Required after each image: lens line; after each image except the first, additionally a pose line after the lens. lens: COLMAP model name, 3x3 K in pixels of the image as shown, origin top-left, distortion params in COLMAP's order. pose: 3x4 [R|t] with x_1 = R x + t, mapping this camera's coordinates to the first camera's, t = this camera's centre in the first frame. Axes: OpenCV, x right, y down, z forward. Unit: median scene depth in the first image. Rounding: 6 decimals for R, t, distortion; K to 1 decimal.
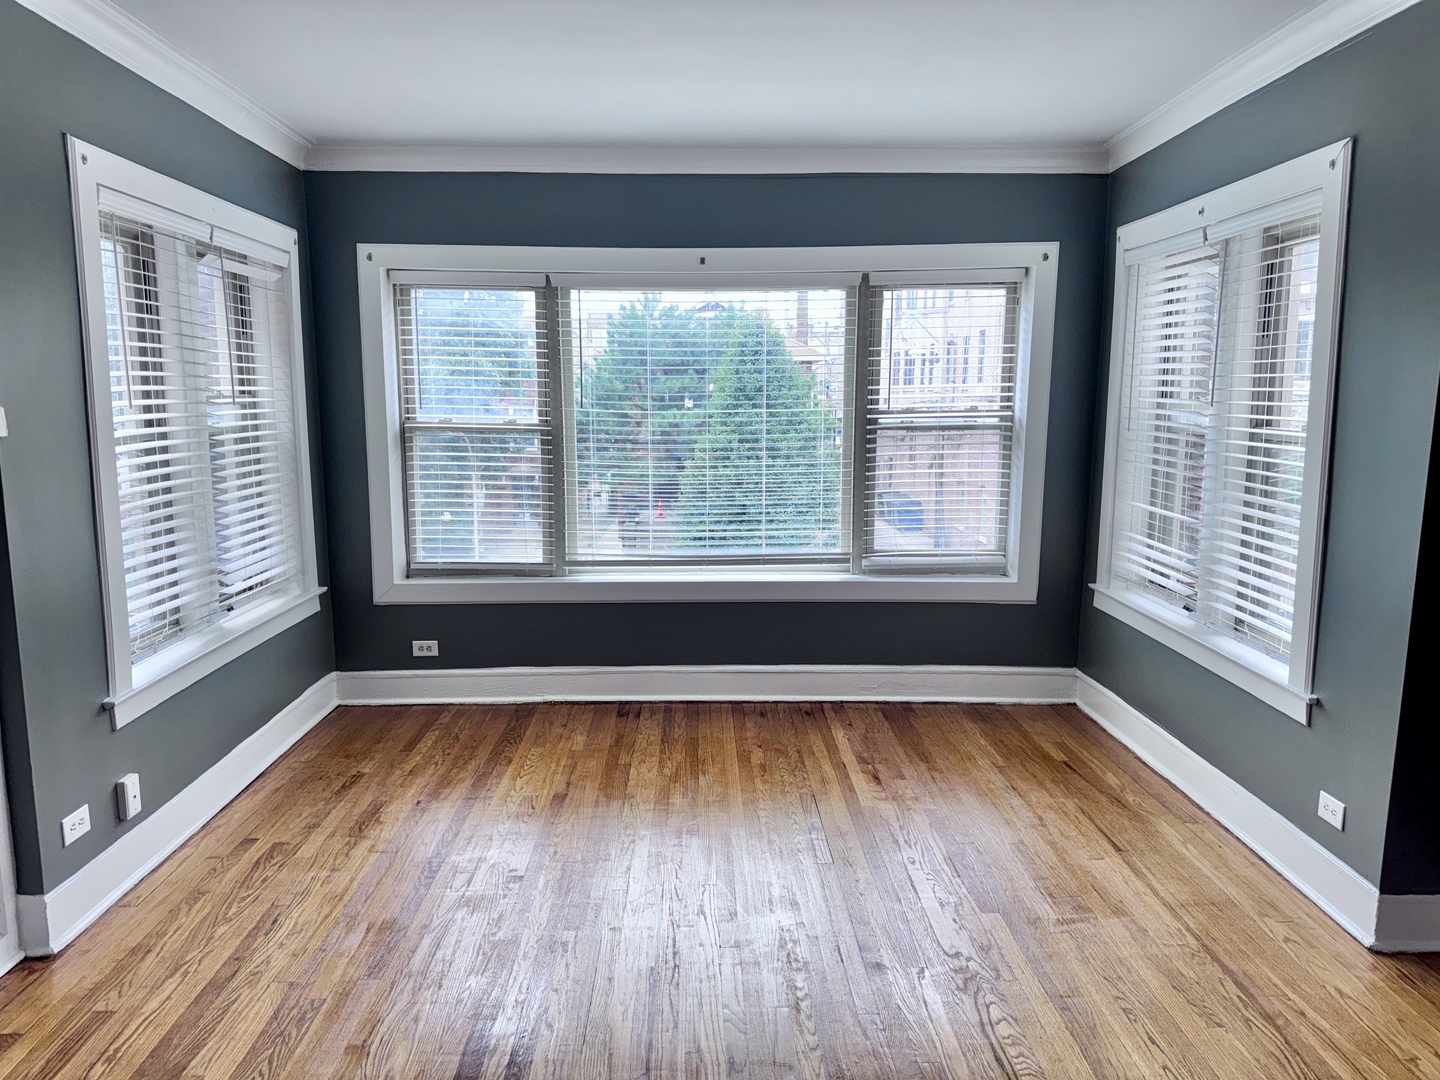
lens RADIAL K [[1016.3, 0, 725.4], [0, 1016.3, 524.6], [0, 0, 1]] dist [0.100349, -0.124773]
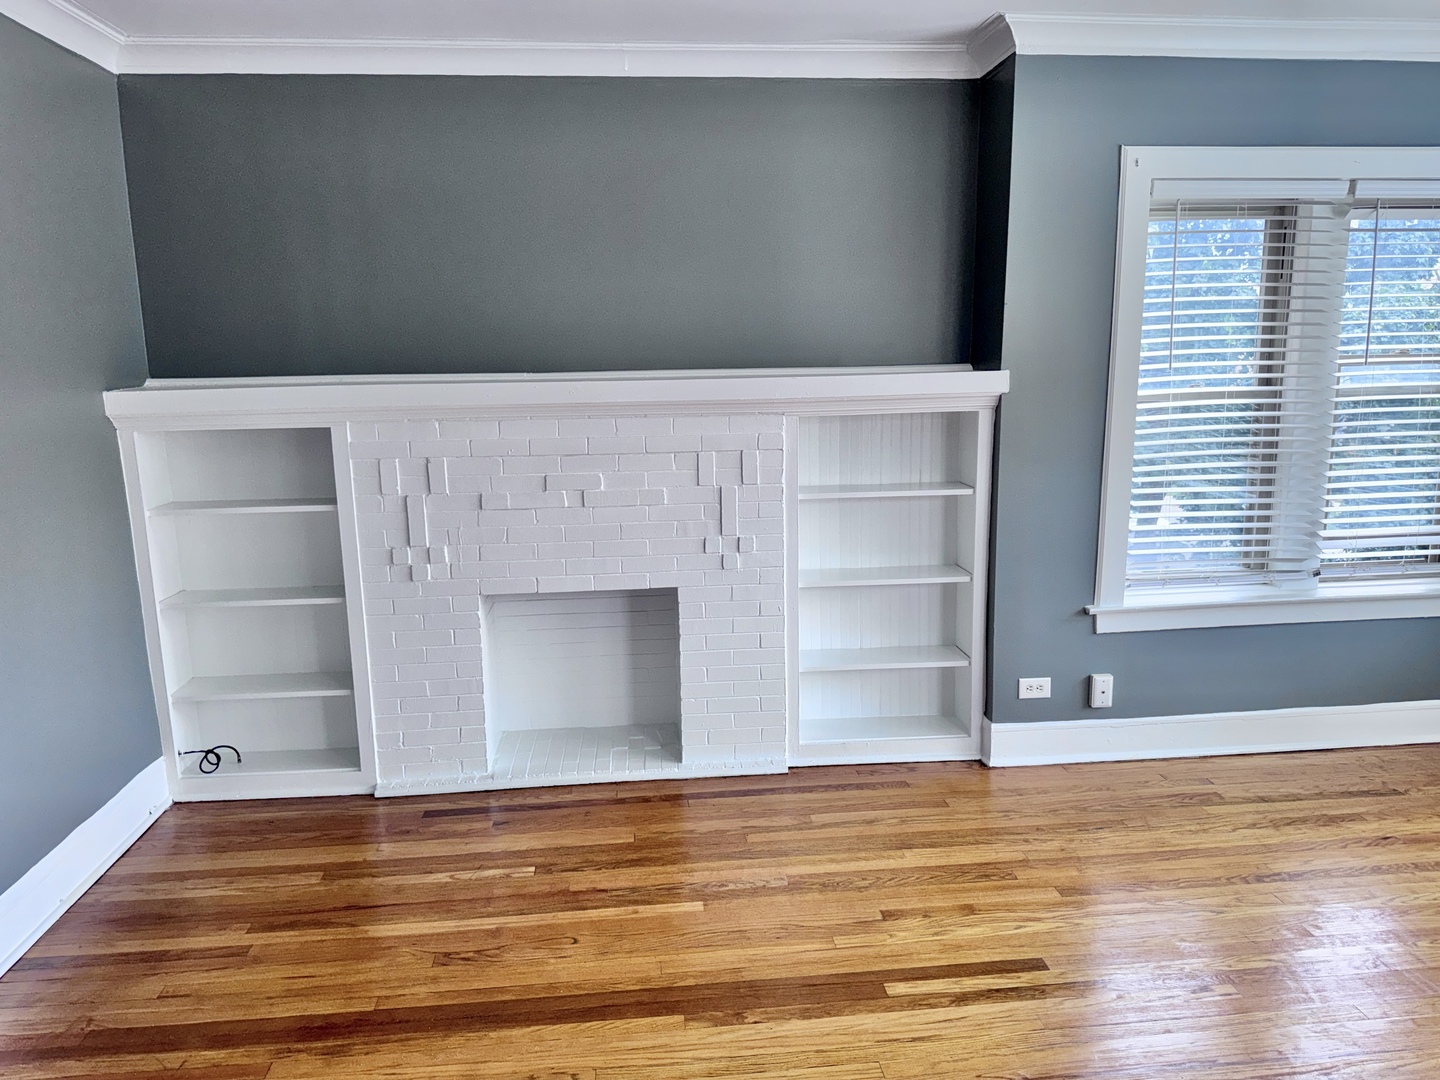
lens RADIAL K [[1009.0, 0, 716.9], [0, 1009.0, 533.7], [0, 0, 1]] dist [0.096176, -0.152896]
pose [[0.071626, 0.164434, -0.983784, 0.372534], [-0.110799, 0.981525, 0.155989, -0.038993], [0.991258, 0.097829, 0.088522, 0.289201]]
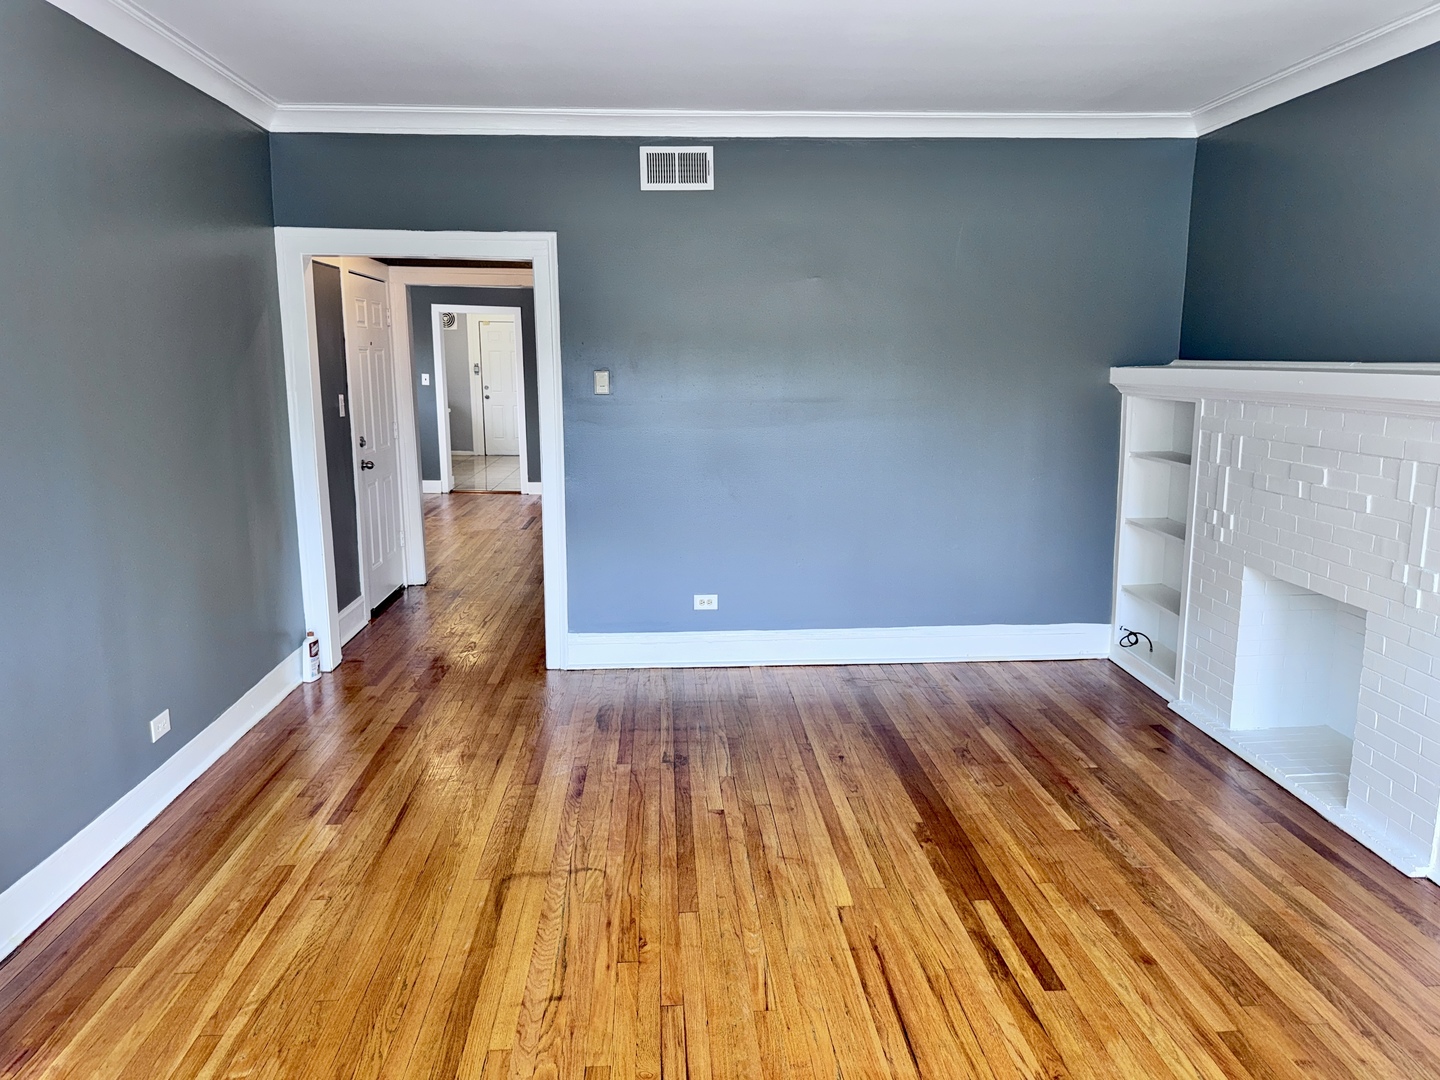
lens RADIAL K [[1009.0, 0, 716.9], [0, 1009.0, 533.7], [0, 0, 1]] dist [0.096176, -0.152896]
pose [[-0.999346, 0.004056, -0.035938, 0.071691], [-0.006948, 0.953645, 0.300854, -0.129457], [0.035492, 0.300907, -0.952993, 0.969580]]
